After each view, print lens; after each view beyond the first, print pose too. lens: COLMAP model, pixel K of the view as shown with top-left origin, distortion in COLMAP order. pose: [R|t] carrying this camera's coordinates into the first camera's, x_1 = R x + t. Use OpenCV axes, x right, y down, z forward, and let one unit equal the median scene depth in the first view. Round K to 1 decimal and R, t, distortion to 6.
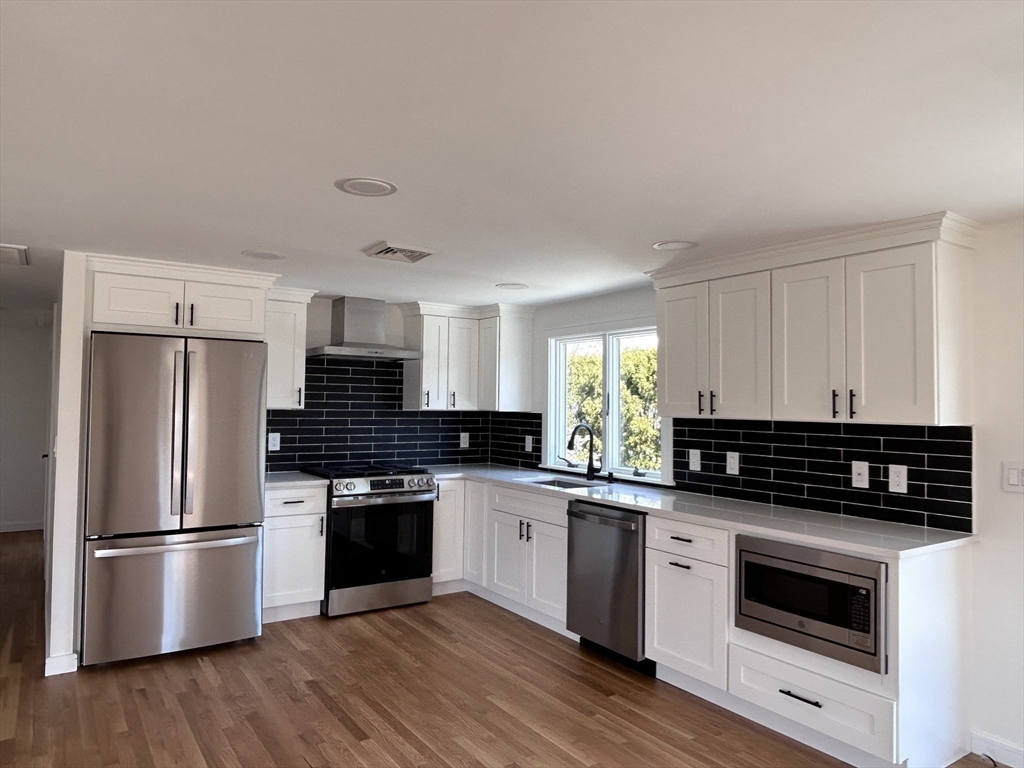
lens RADIAL K [[697.1, 0, 512.0], [0, 697.1, 384.0], [0, 0, 1]] dist [-0.002987, -0.001521]
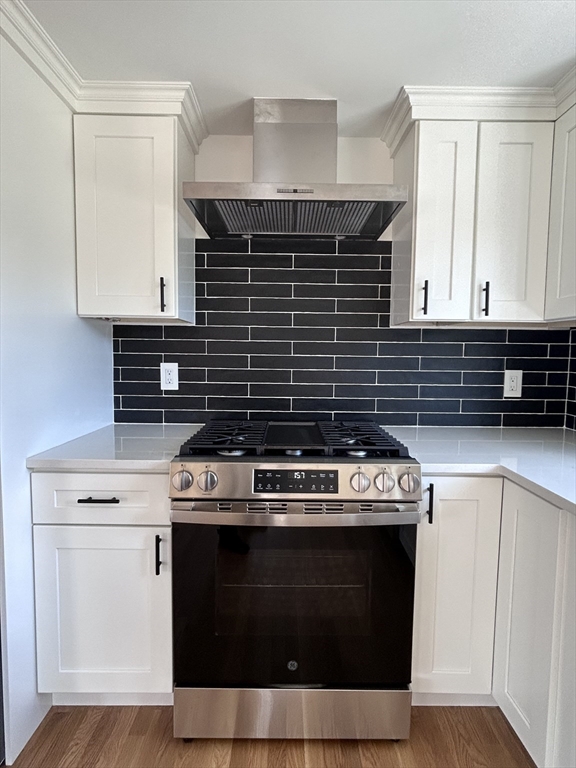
lens RADIAL K [[511.0, 0, 236.5], [0, 511.0, 383.9], [0, 0, 1]] dist [0.001216, -0.000247]
pose [[0.832884, 0.036717, -0.552228, -0.035782], [0.016707, 0.995674, 0.091400, 0.053189], [0.553195, -0.085352, 0.828668, 0.718877]]
